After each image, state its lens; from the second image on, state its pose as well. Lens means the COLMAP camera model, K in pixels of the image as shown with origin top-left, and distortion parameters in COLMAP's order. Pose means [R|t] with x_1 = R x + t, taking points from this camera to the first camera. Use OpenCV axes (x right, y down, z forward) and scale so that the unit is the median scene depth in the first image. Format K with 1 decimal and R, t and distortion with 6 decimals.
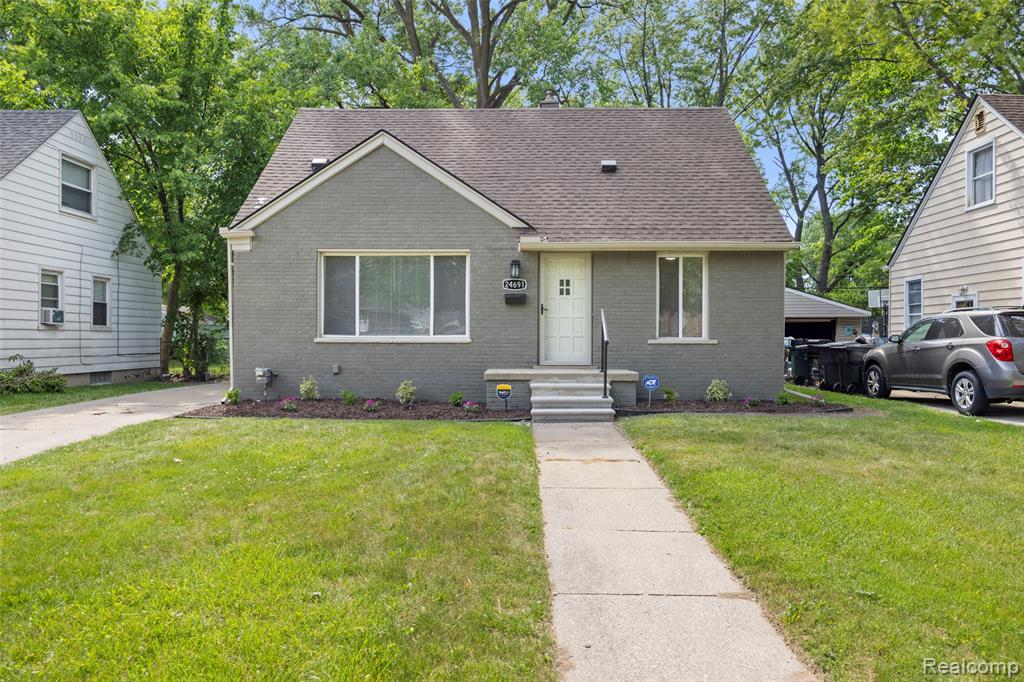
lens RADIAL K [[718.7, 0, 510.5], [0, 718.7, 338.7], [0, 0, 1]] dist [-0.005361, 0.002144]
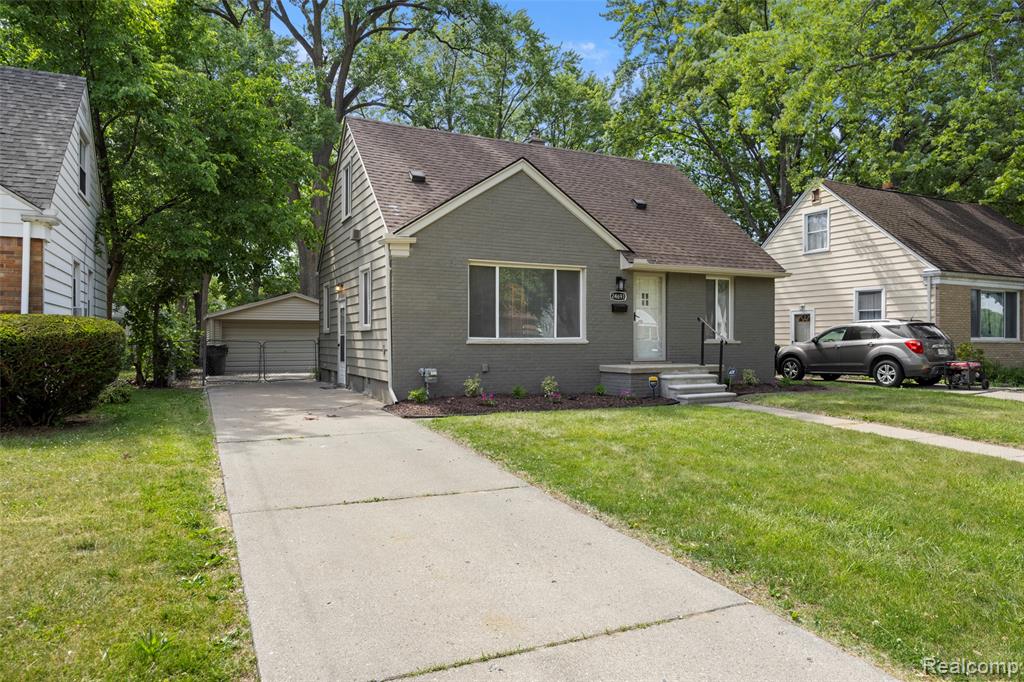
lens RADIAL K [[663.9, 0, 515.1], [0, 663.9, 334.6], [0, 0, 1]] dist [-0.012357, 0.001111]
pose [[0.887677, 0.002168, 0.460461, -0.664362], [0.001677, 0.999967, -0.007941, -0.000853], [-0.460463, 0.007821, 0.887645, 0.070701]]
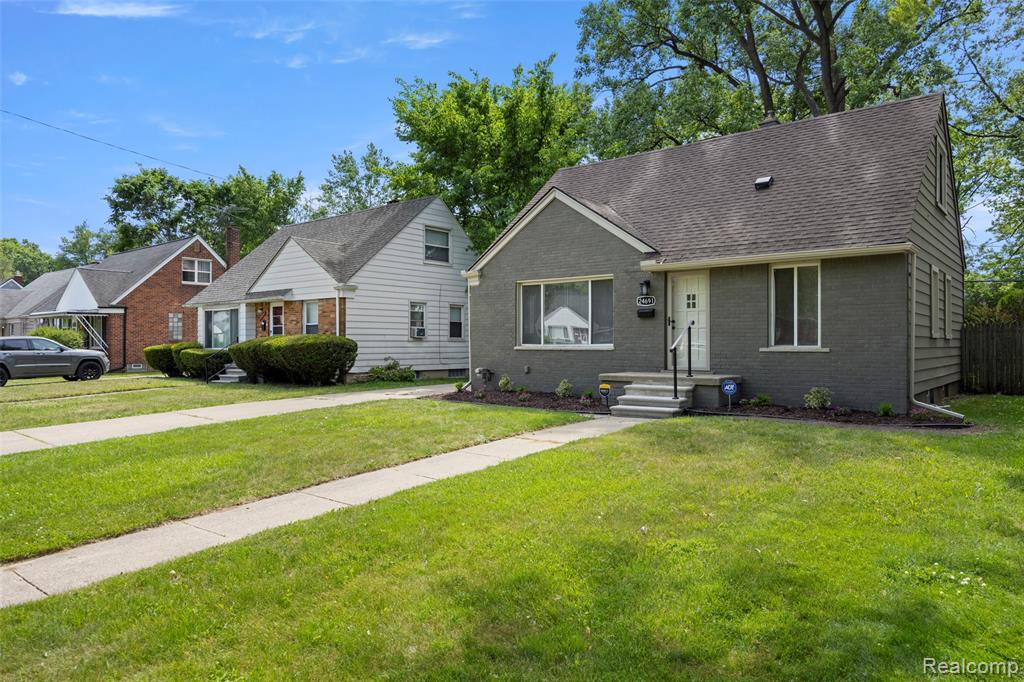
lens RADIAL K [[663.9, 0, 513.8], [0, 663.9, 344.8], [0, 0, 1]] dist [-0.012357, 0.001111]
pose [[0.785238, -0.001893, -0.619191, 0.501150], [0.000376, 0.999997, -0.002580, -0.000790], [0.619194, 0.001792, 0.785236, 0.010564]]
